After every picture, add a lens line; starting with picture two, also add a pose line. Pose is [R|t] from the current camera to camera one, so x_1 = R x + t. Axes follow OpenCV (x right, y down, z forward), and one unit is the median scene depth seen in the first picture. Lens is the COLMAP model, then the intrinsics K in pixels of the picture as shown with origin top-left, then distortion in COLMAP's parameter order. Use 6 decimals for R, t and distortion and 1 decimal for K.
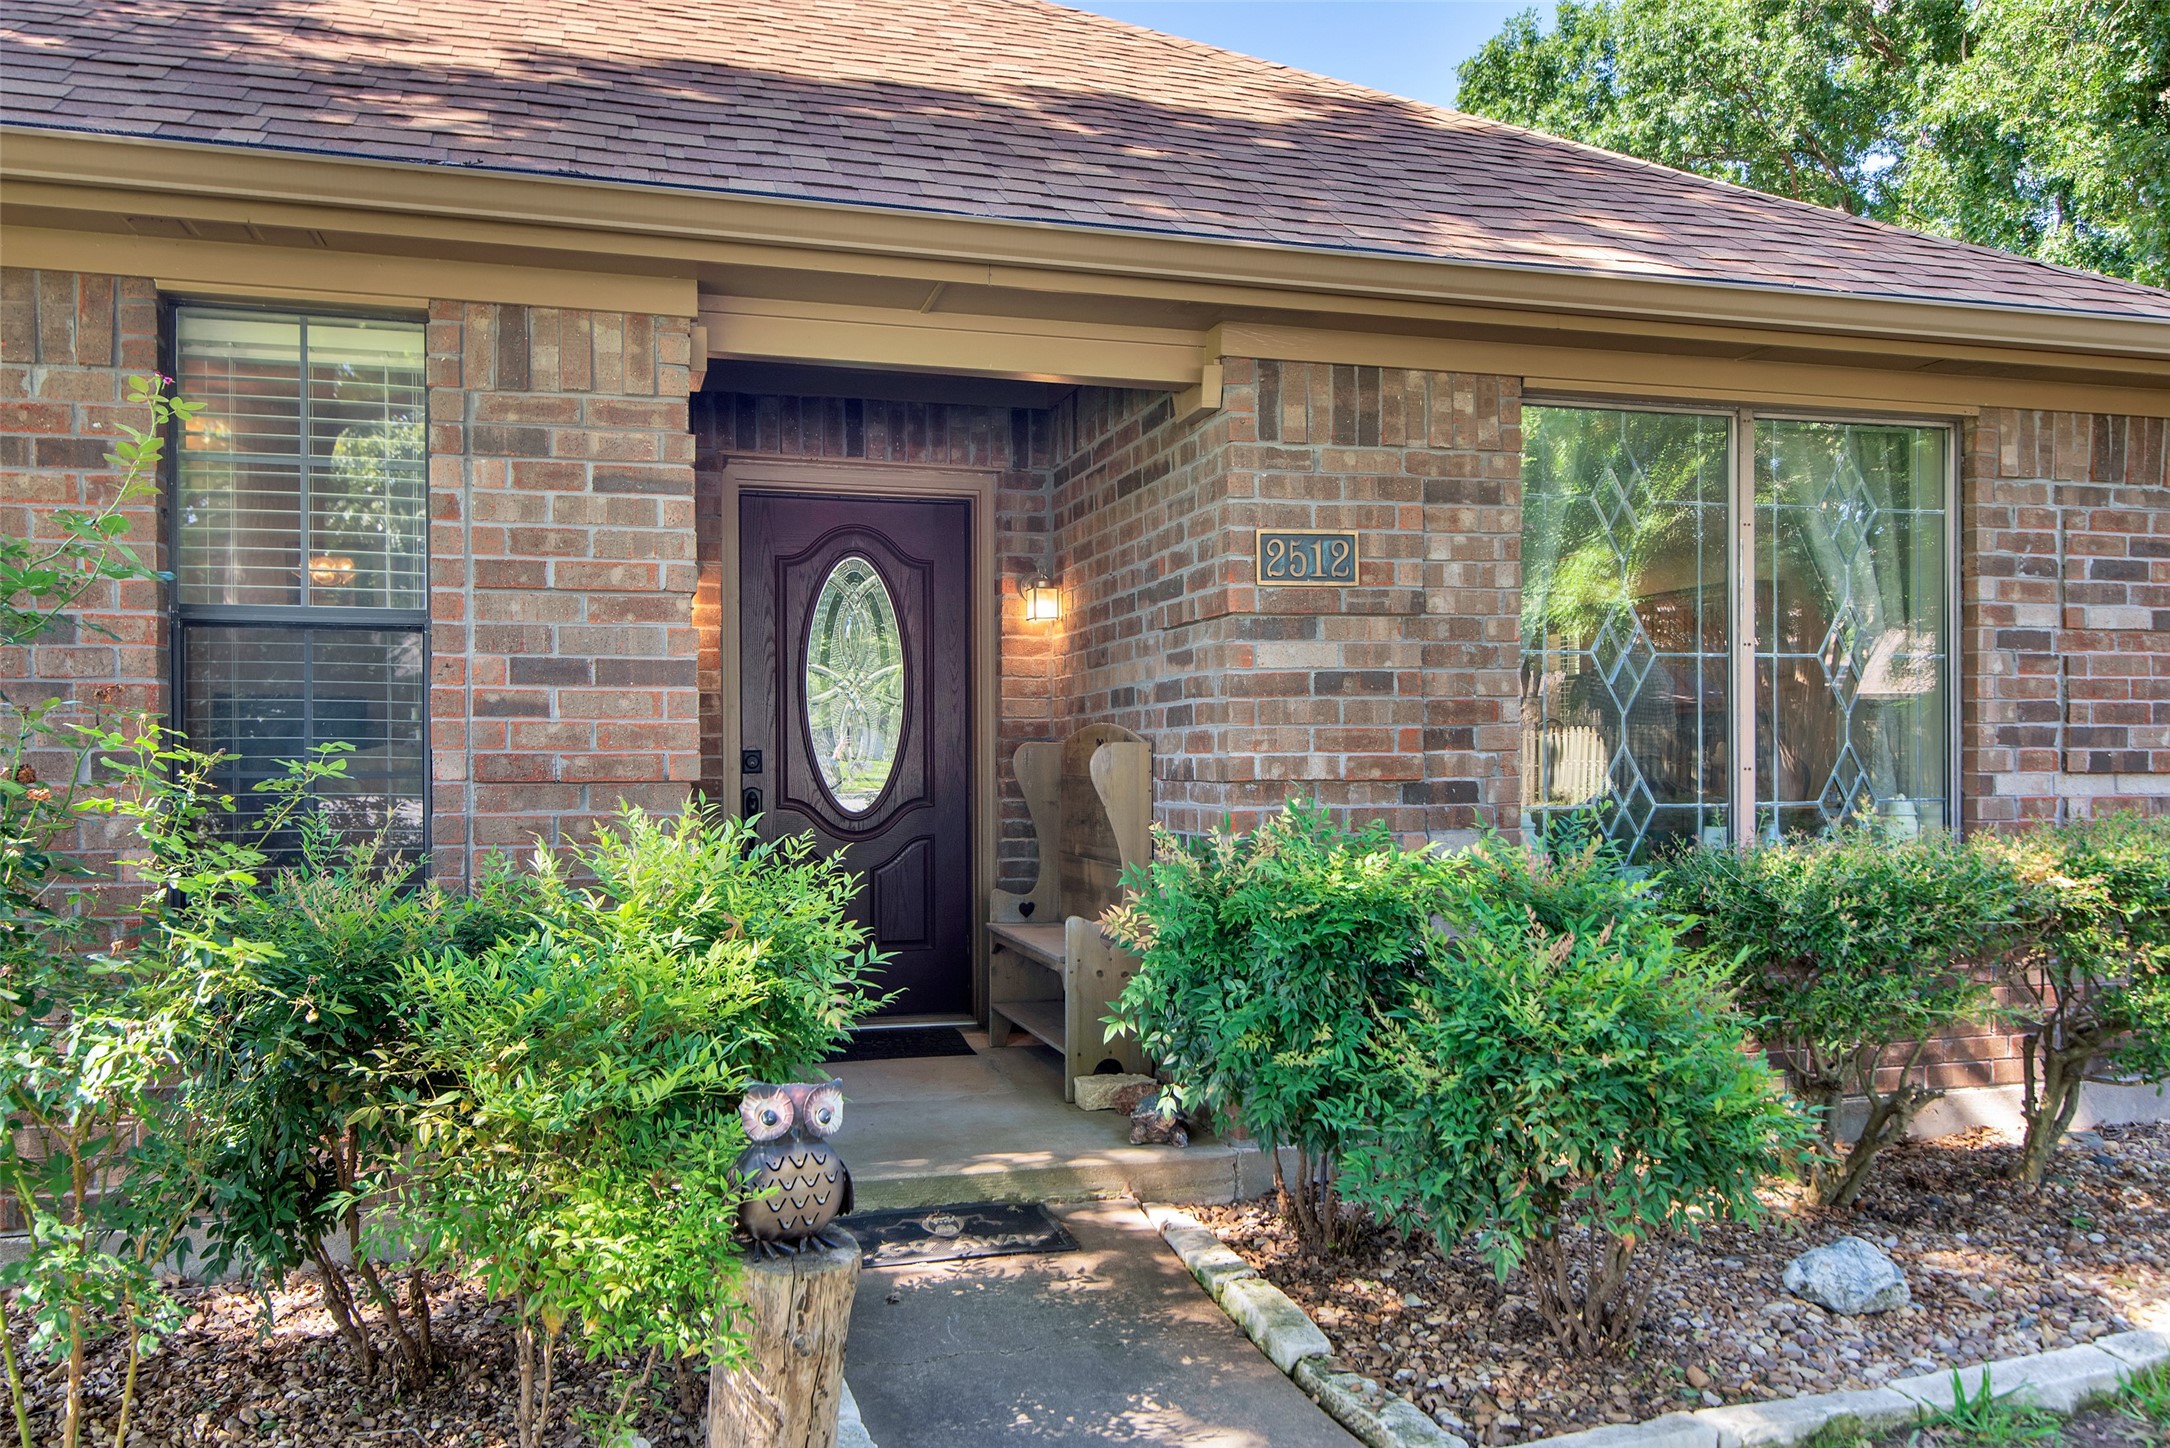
lens RADIAL K [[1591.1, 0, 1085.9], [0, 1591.1, 763.1], [0, 0, 1]] dist [0.000933, 0.003546]
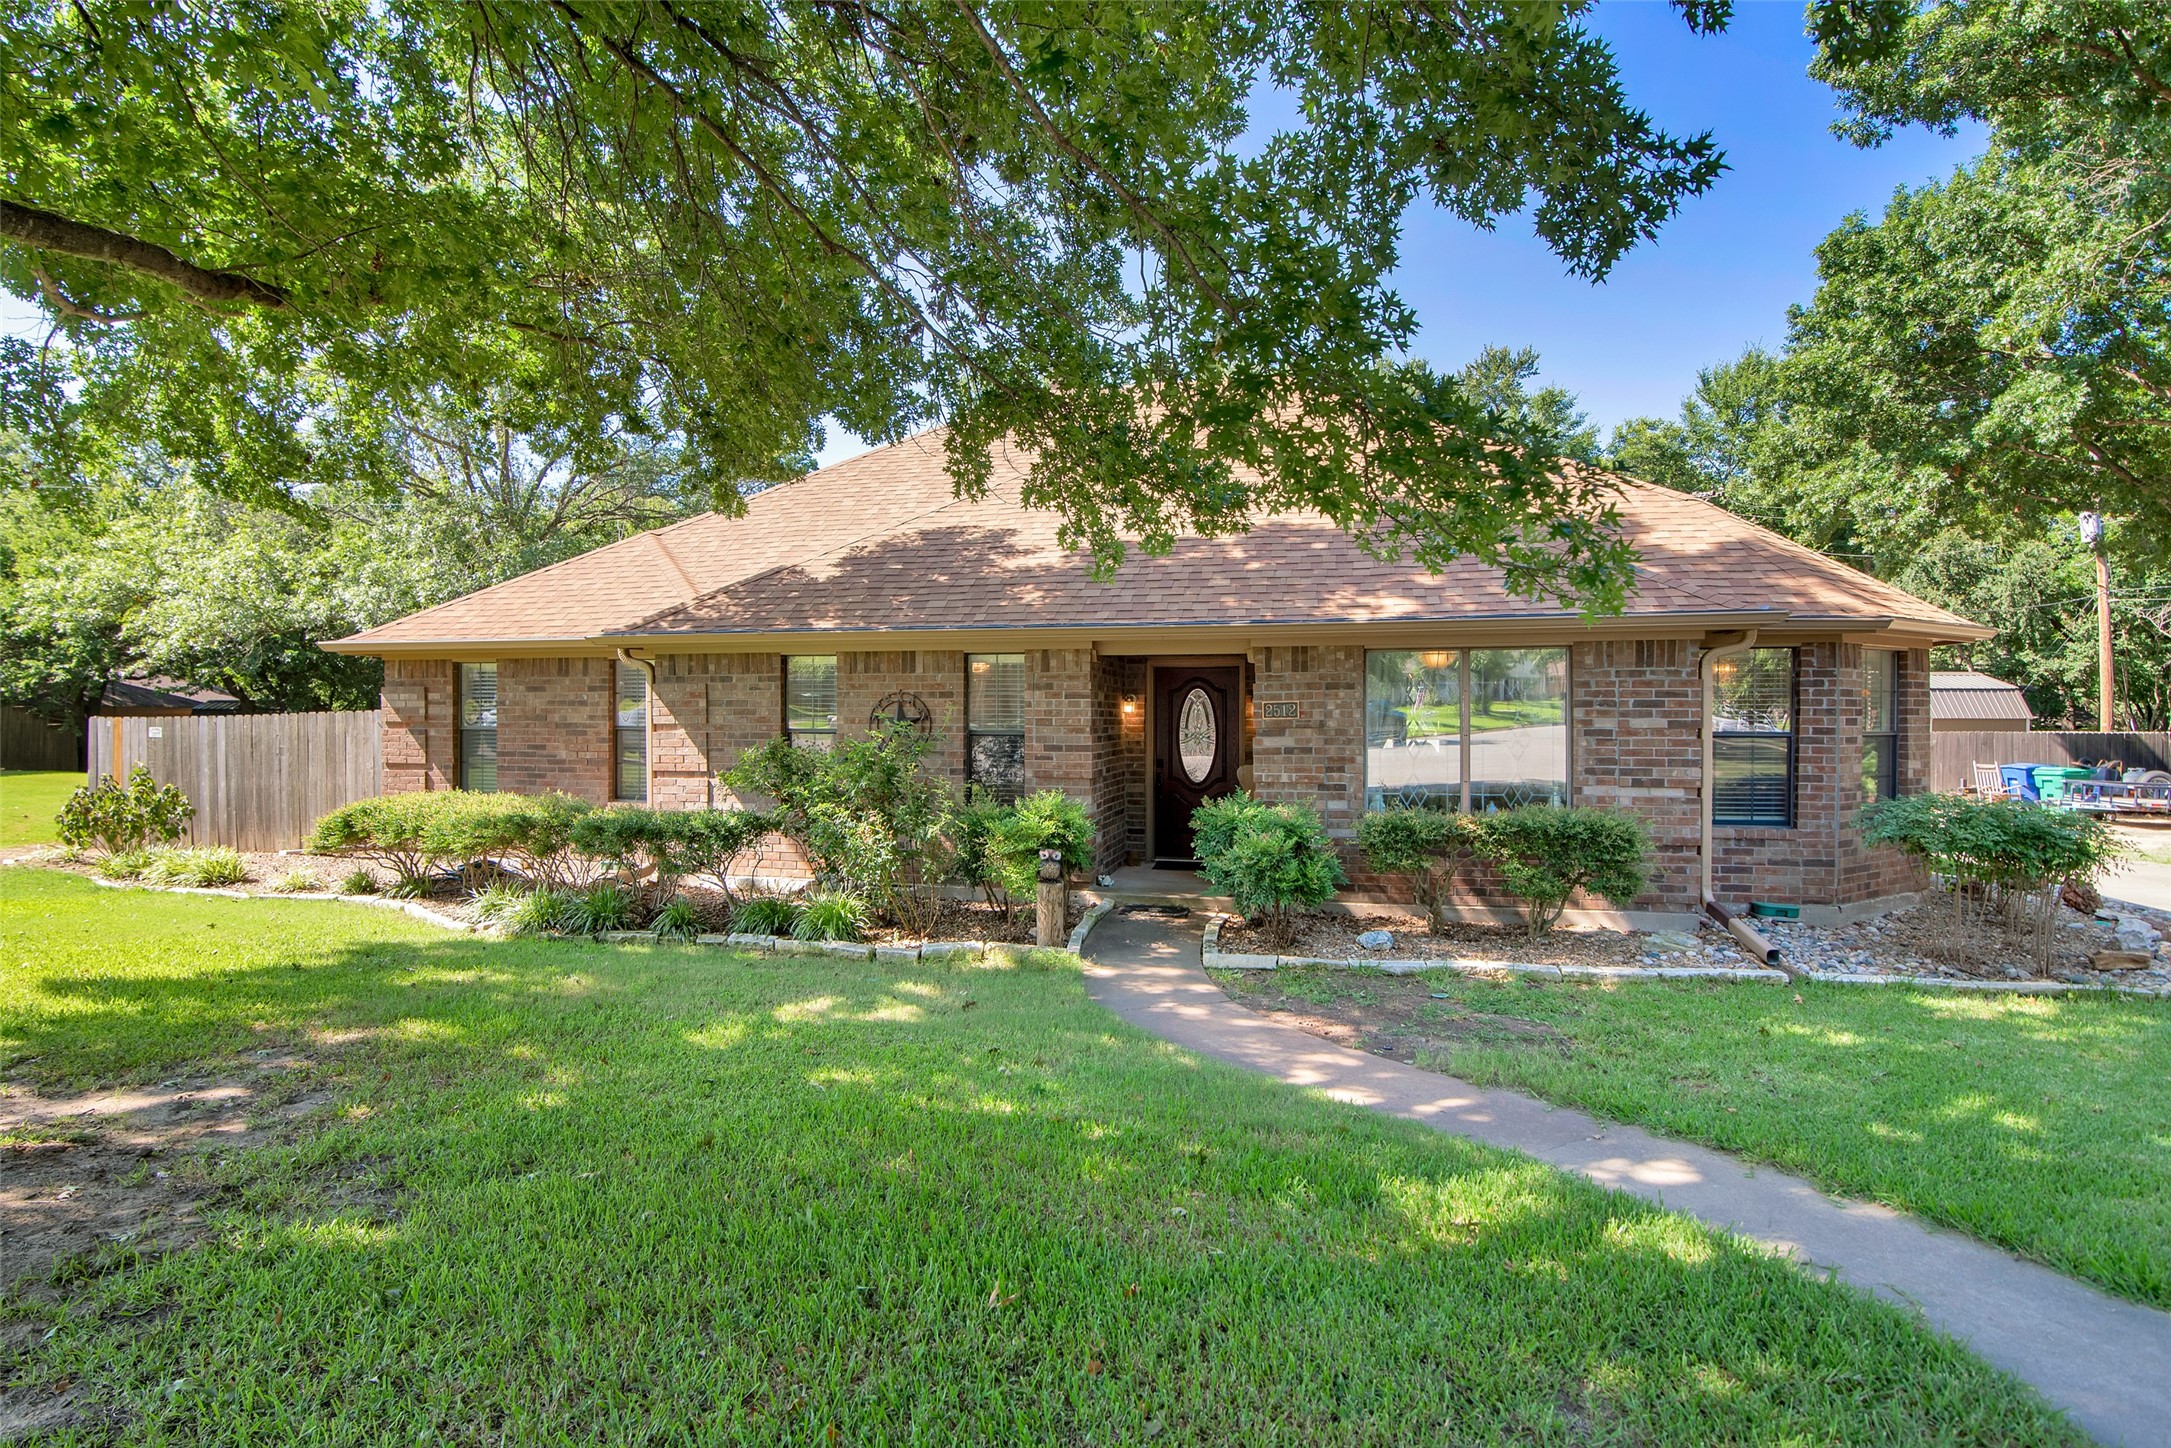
lens RADIAL K [[1119.0, 0, 1085.5], [0, 1119.0, 724.0], [0, 0, 1]] dist [-0.000059, -0.000009]
pose [[0.878142, 0.009074, -0.478315, 0.809625], [-0.005684, 0.999947, 0.008535, -0.113889], [0.478367, -0.004776, 0.878147, -1.036982]]
